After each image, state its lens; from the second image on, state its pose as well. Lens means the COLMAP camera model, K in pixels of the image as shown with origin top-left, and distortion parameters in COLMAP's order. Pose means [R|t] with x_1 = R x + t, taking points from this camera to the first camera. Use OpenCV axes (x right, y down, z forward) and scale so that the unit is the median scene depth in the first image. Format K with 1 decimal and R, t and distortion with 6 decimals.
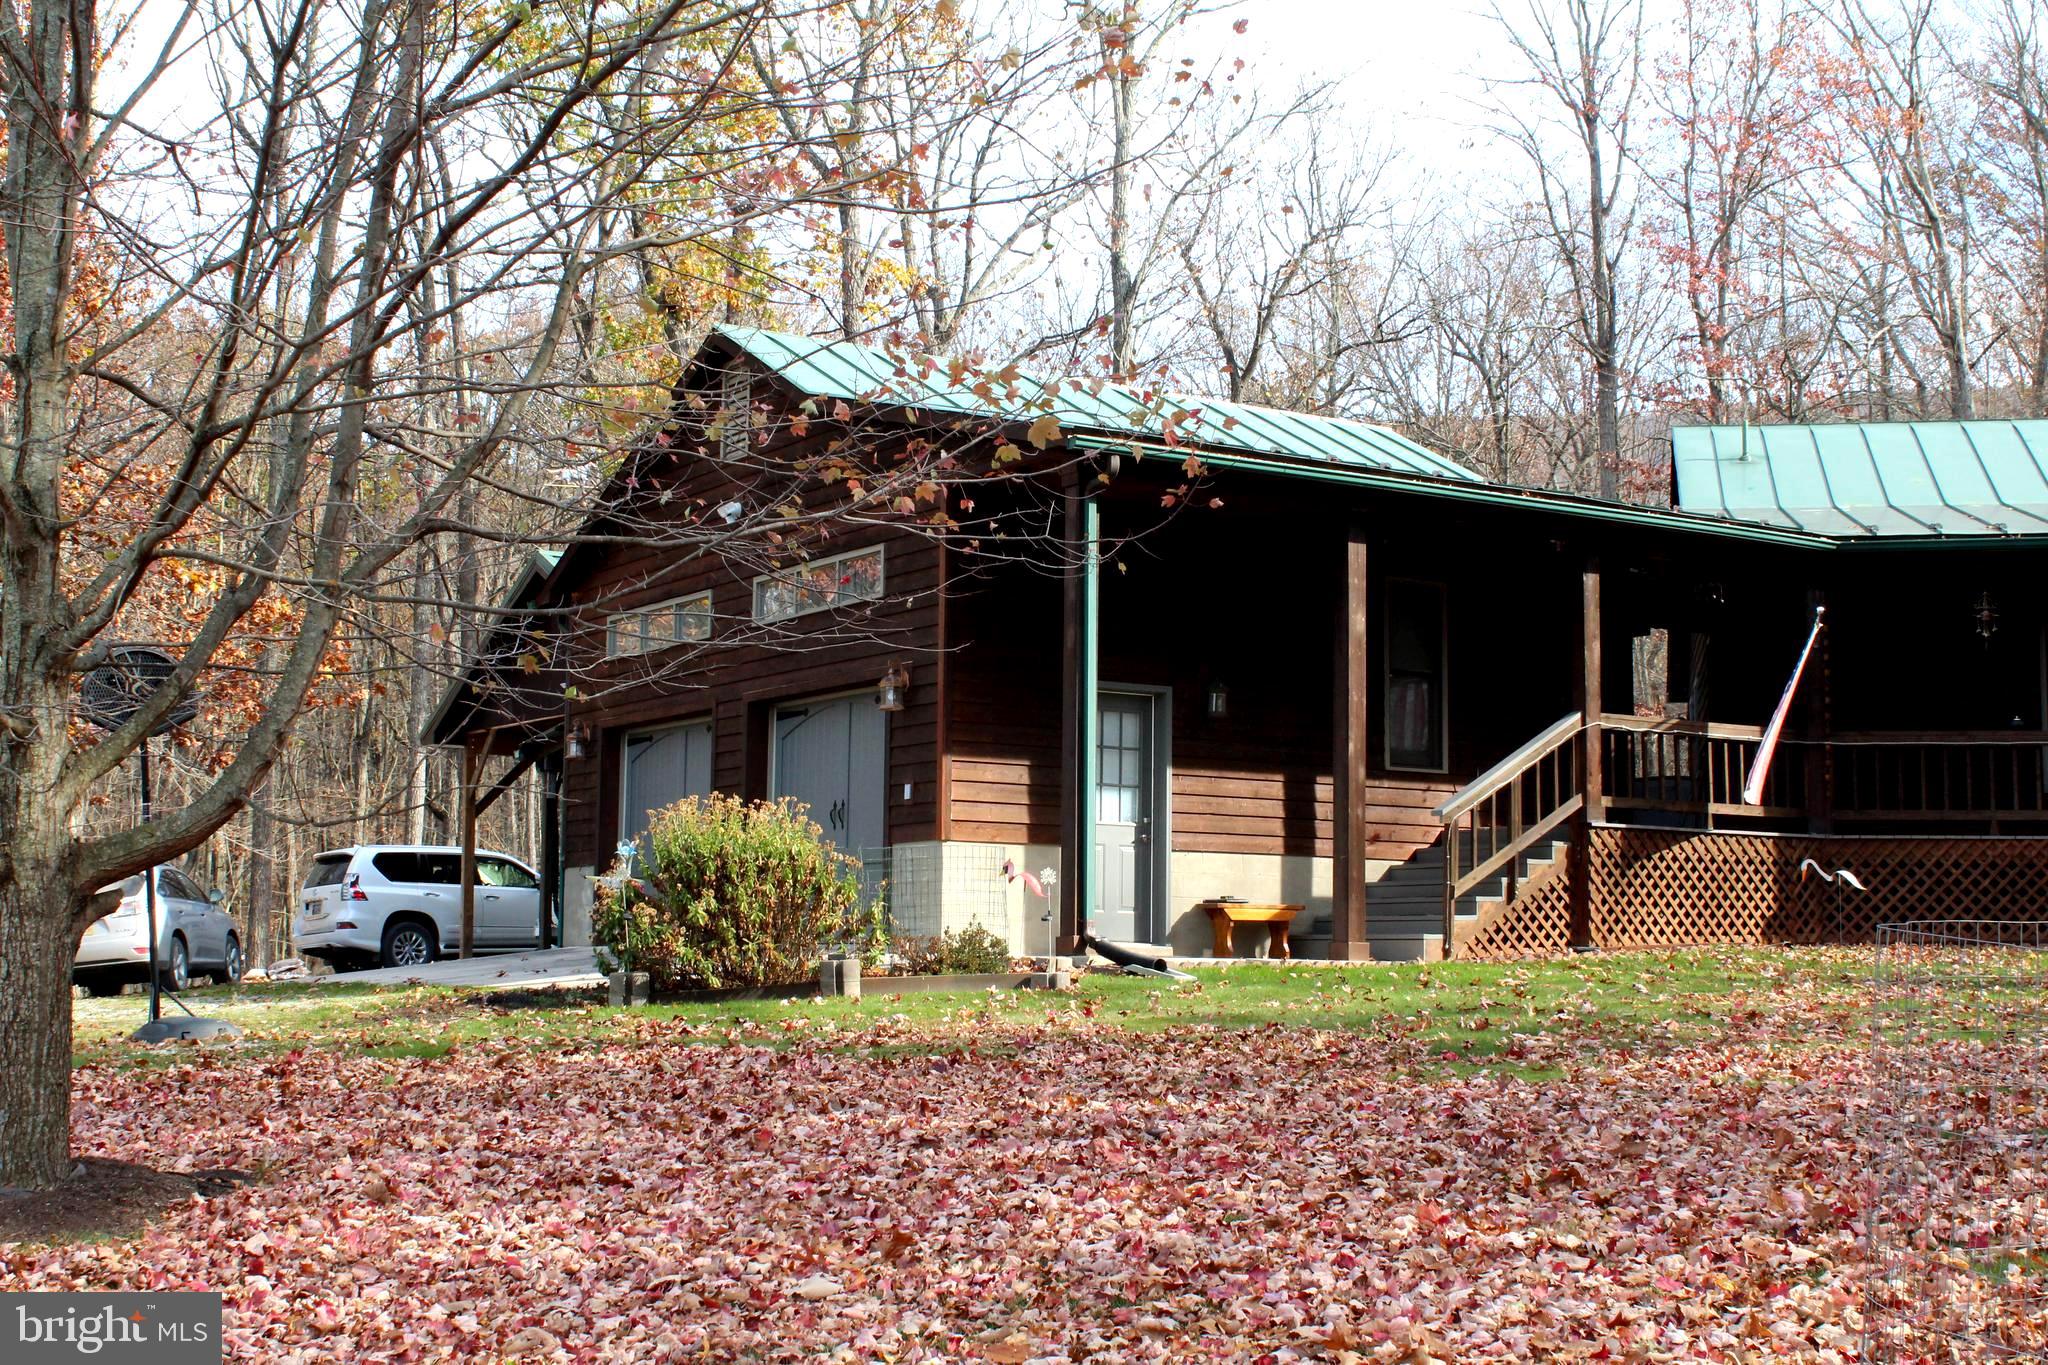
lens RADIAL K [[2756.4, 0, 1024.0], [0, 2756.4, 682.5], [0, 0, 1]] dist [-0.174163, -0.009912]
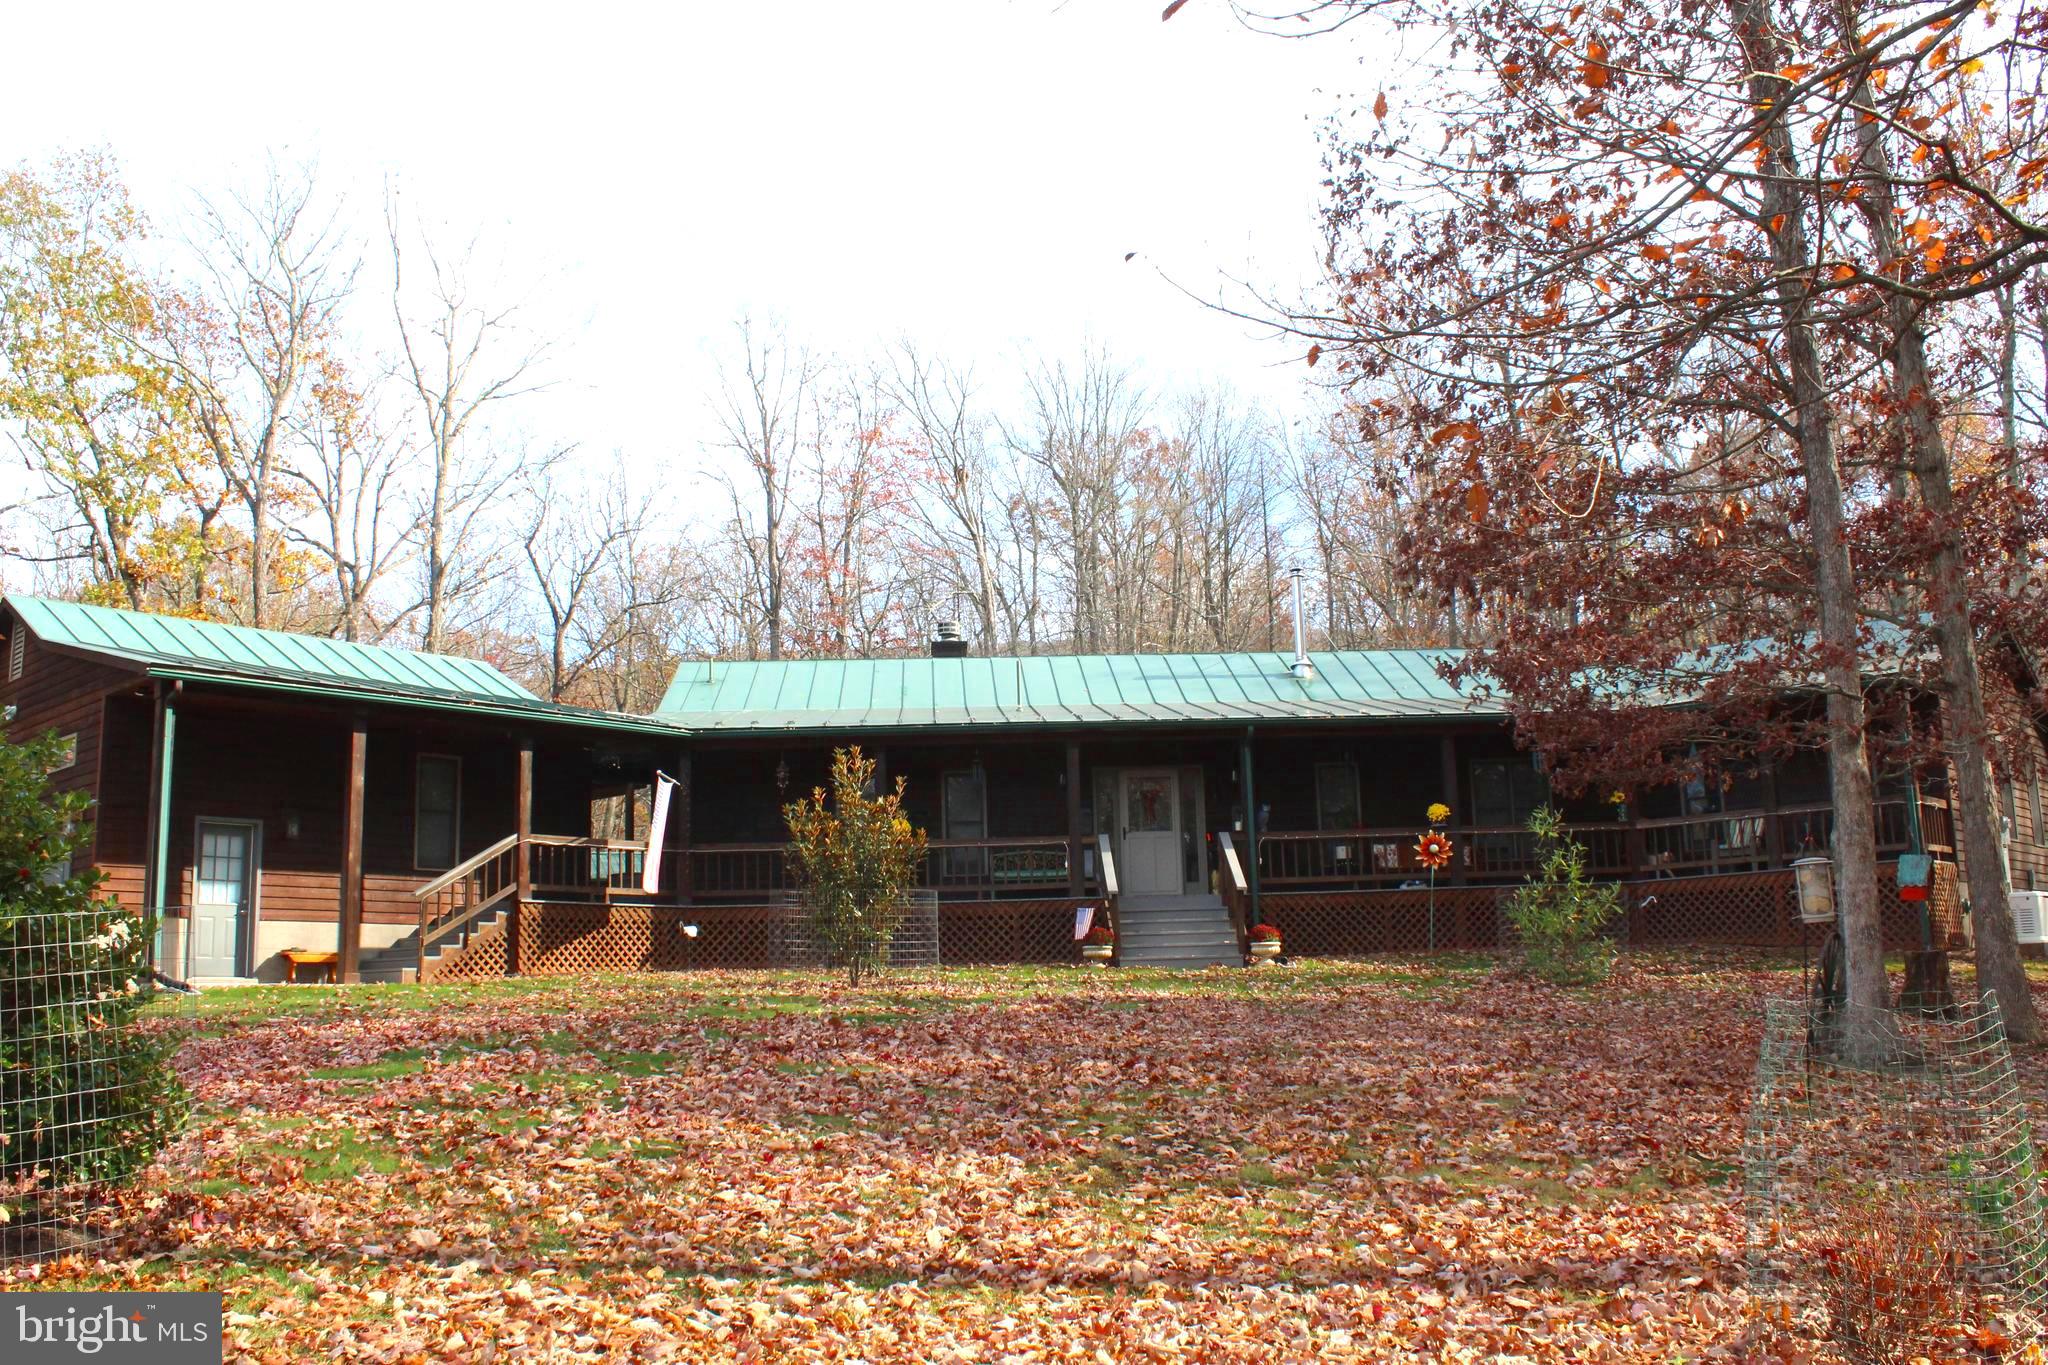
lens RADIAL K [[1794.2, 0, 1024.0], [0, 1794.2, 682.5], [0, 0, 1]] dist [-0.006101, -0.006493]
pose [[0.977876, 0.009639, 0.208963, 0.275282], [0.005970, 0.997245, -0.073935, 0.001609], [-0.209100, 0.073547, 0.975125, -0.146345]]
